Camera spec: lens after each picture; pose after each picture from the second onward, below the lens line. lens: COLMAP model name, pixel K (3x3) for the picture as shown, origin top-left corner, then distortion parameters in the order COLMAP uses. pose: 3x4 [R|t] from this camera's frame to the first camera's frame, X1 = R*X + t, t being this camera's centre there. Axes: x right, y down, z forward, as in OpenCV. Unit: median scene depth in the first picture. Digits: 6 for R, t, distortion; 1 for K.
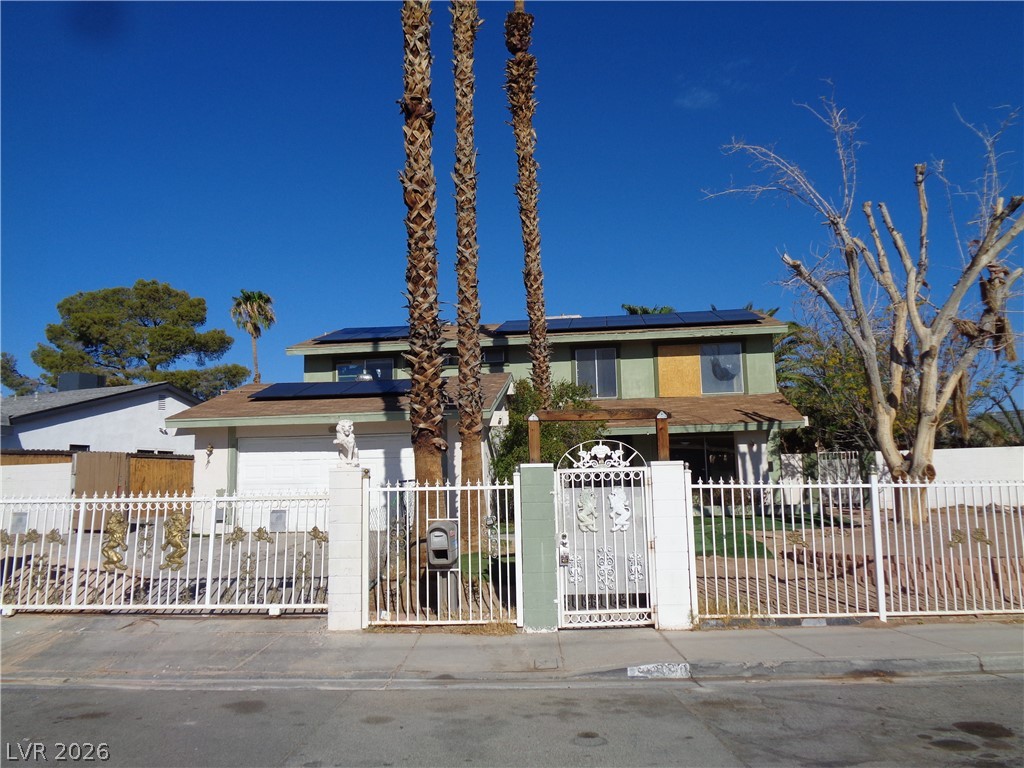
lens RADIAL K [[764.4, 0, 509.4], [0, 764.4, 384.2], [0, 0, 1]] dist [-0.026850, 0.000611]
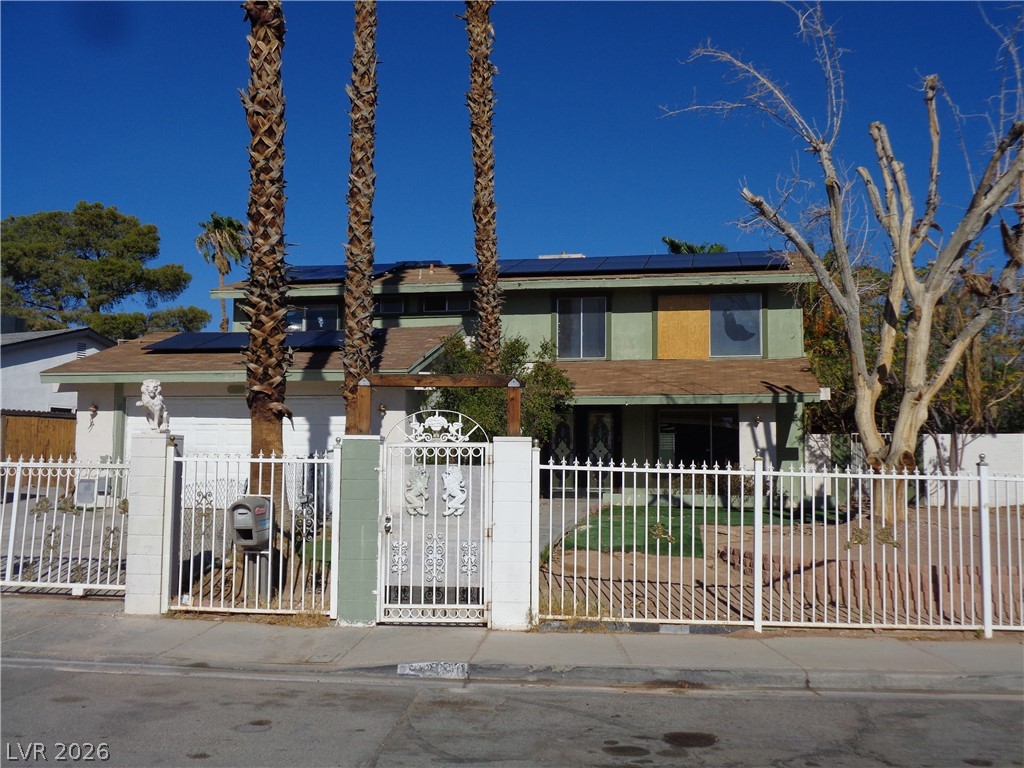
lens RADIAL K [[971.0, 0, 516.2], [0, 971.0, 391.5], [0, 0, 1]] dist [-0.048345, 0.000000]
pose [[0.997684, 0.024923, -0.063288, 0.185942], [-0.021275, 0.998108, 0.057679, -0.008582], [0.064606, -0.056199, 0.996327, -0.054547]]
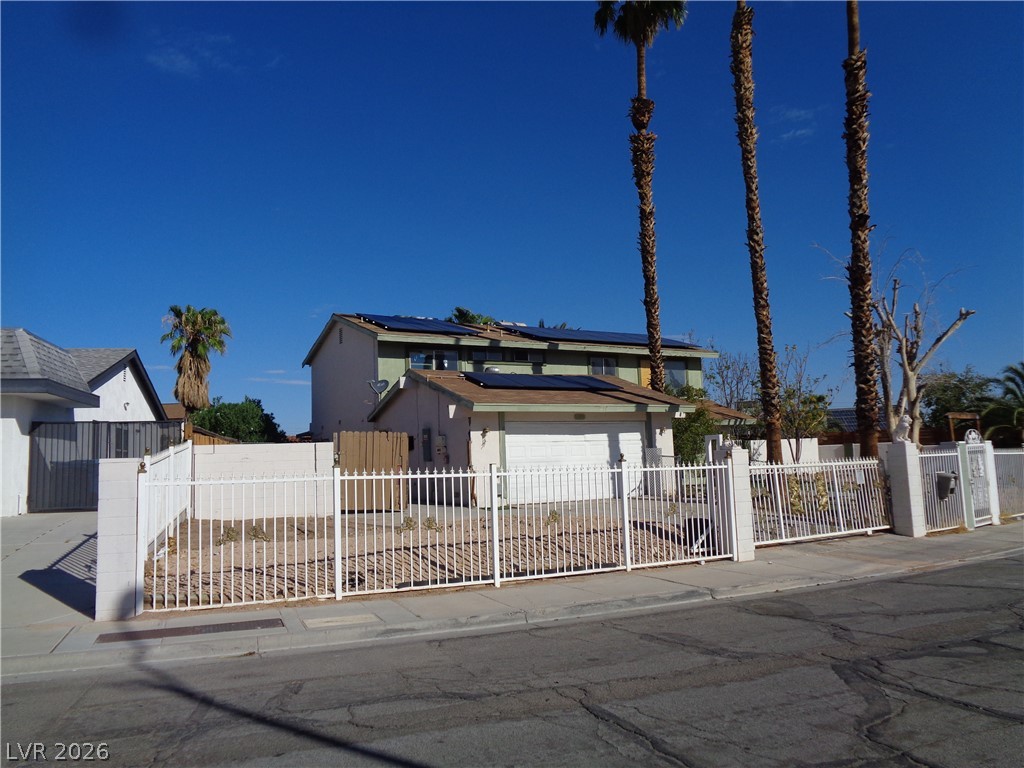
lens RADIAL K [[764.4, 0, 521.5], [0, 764.4, 387.4], [0, 0, 1]] dist [-0.026850, 0.000611]
pose [[0.792270, 0.057407, 0.607464, -1.257041], [-0.061776, 0.997995, -0.013744, 0.045661], [-0.607035, -0.026637, 0.794228, 0.137024]]
